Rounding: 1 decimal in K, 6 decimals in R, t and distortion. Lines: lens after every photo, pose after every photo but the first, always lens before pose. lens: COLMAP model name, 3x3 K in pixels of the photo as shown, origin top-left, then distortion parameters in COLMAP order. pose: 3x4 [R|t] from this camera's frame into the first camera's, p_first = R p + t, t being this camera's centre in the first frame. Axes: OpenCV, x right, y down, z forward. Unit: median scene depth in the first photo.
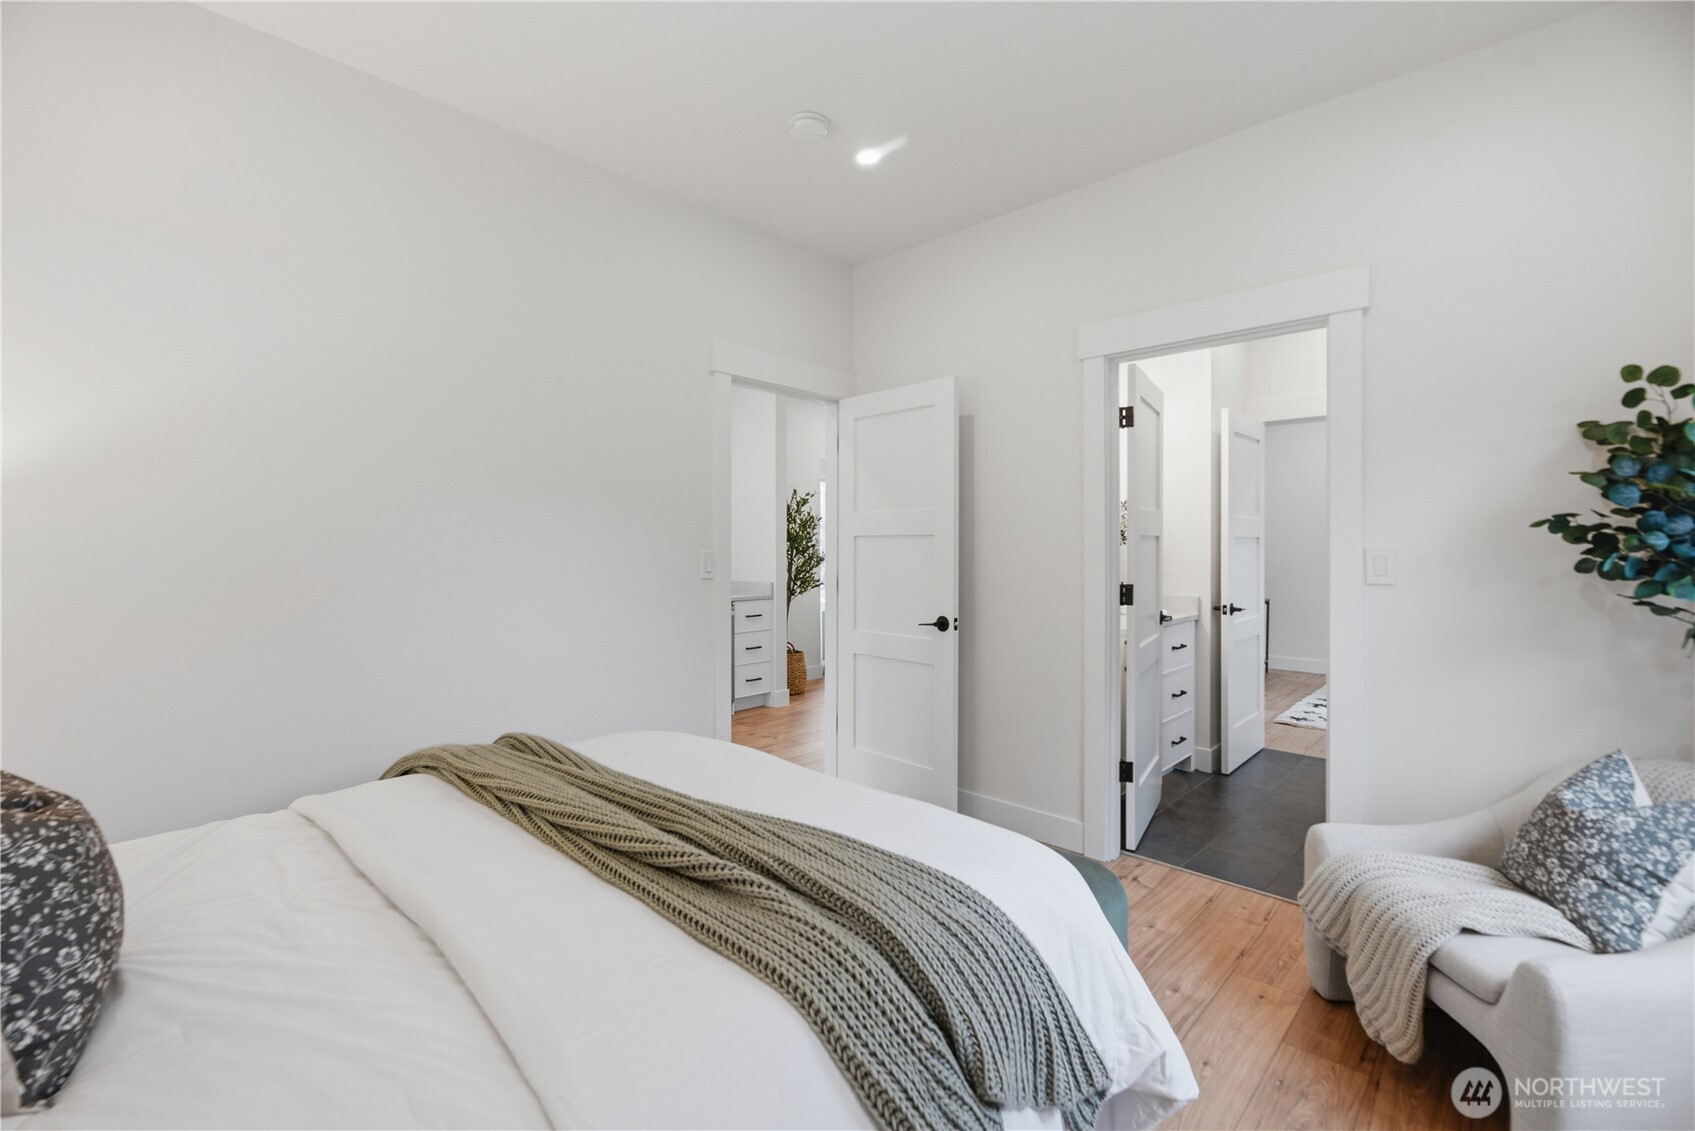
lens RADIAL K [[739.1, 0, 847.5], [0, 739.1, 565.5], [0, 0, 1]] dist [-0.003246, -0.000847]
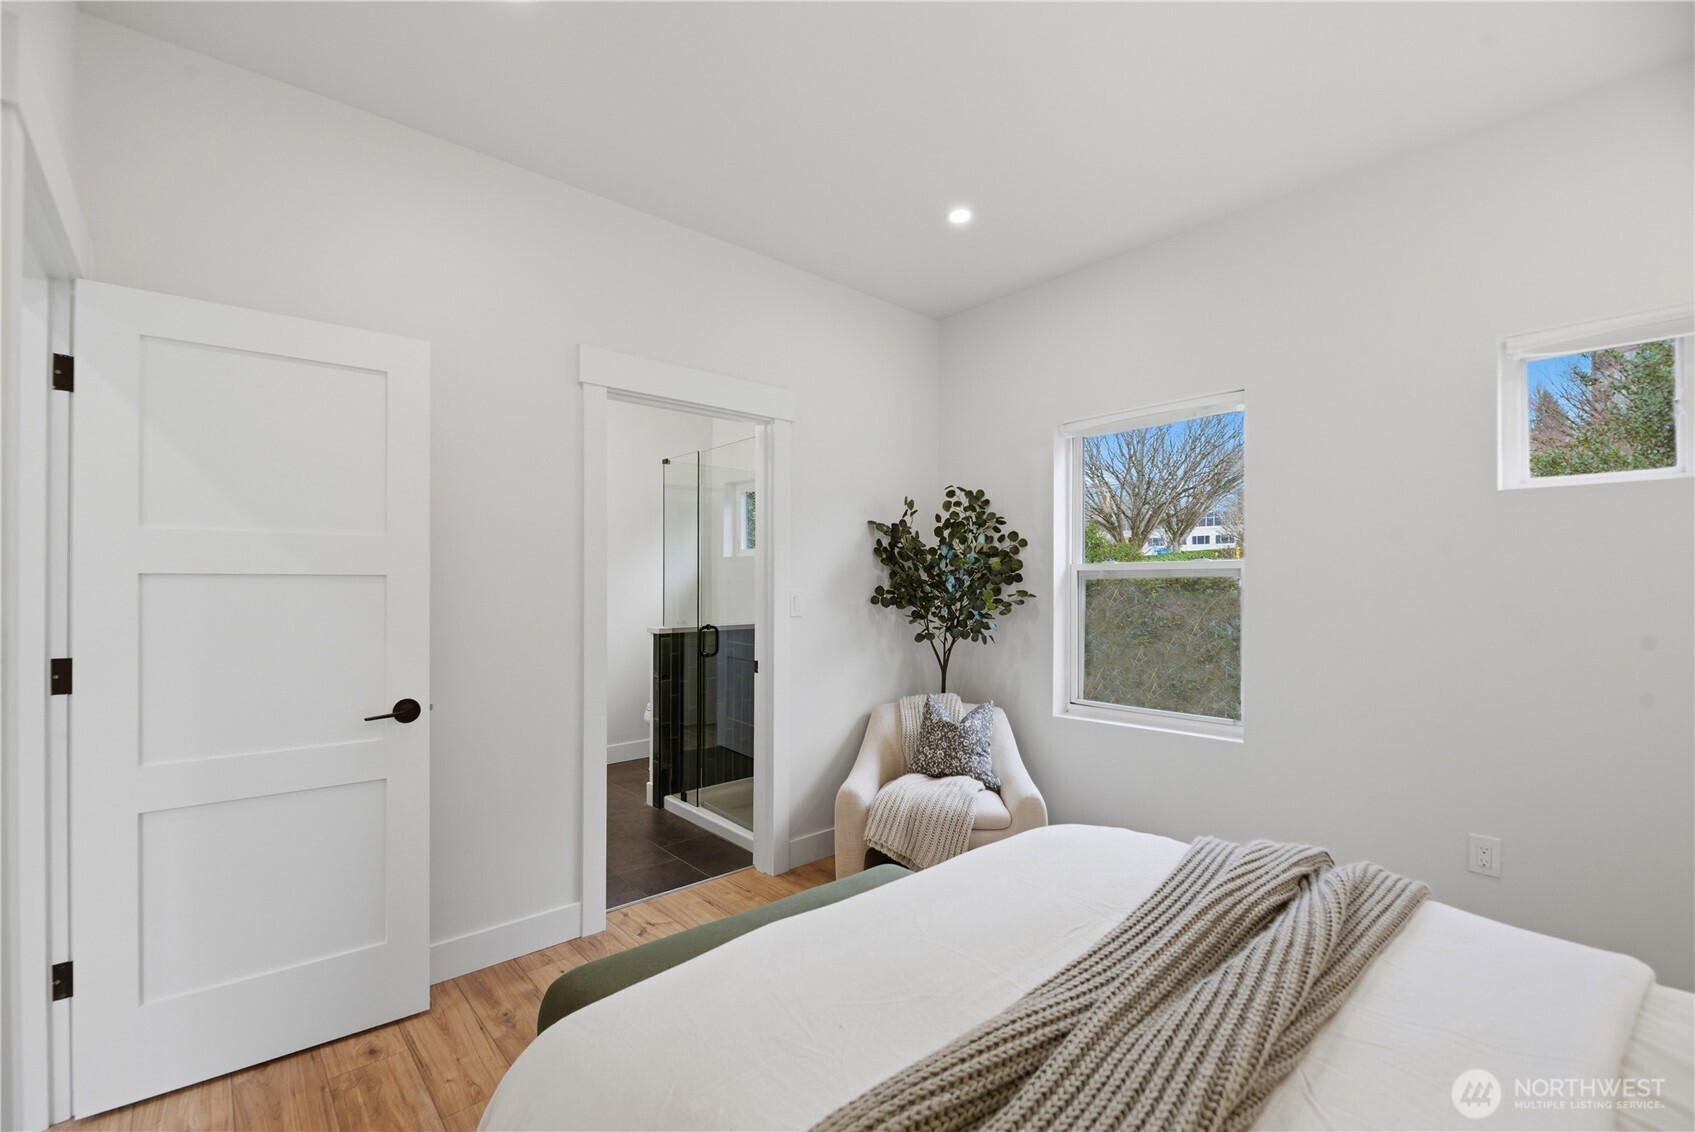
lens RADIAL K [[716.6, 0, 836.3], [0, 716.6, 575.1], [0, 0, 1]] dist [-0.005120, -0.000714]
pose [[0.080687, 0.001630, 0.996738, -0.840938], [0.015765, 0.999871, -0.002912, -0.062548], [-0.996615, 0.015949, 0.080651, 1.014884]]
